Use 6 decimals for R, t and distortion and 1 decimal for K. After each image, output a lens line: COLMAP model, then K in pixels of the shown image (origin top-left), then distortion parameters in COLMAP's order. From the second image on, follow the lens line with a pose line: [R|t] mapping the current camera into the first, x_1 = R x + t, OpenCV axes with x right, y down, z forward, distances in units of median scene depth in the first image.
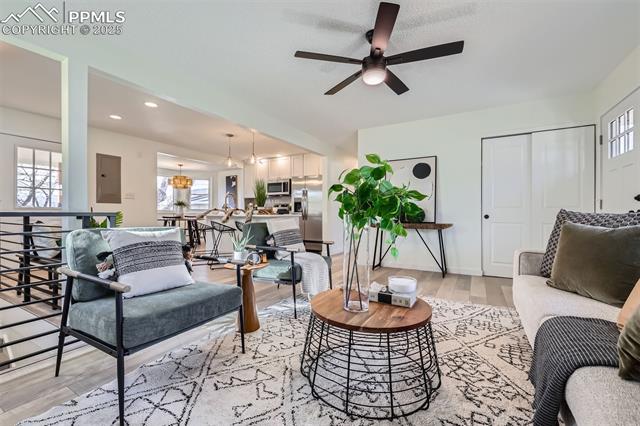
lens RADIAL K [[267.7, 0, 320.0], [0, 267.7, 213.0], [0, 0, 1]] dist [-0.000571, -0.000122]
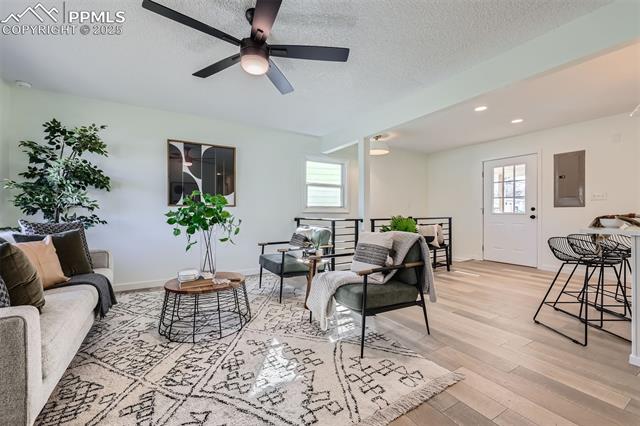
lens RADIAL K [[267.7, 0, 320.0], [0, 267.7, 213.0], [0, 0, 1]] dist [-0.000571, -0.000122]
pose [[-0.480139, 0.002795, -0.877188, 0.292393], [0.001117, 0.999996, 0.002575, -0.014996], [0.877192, 0.000257, -0.480140, 0.550071]]
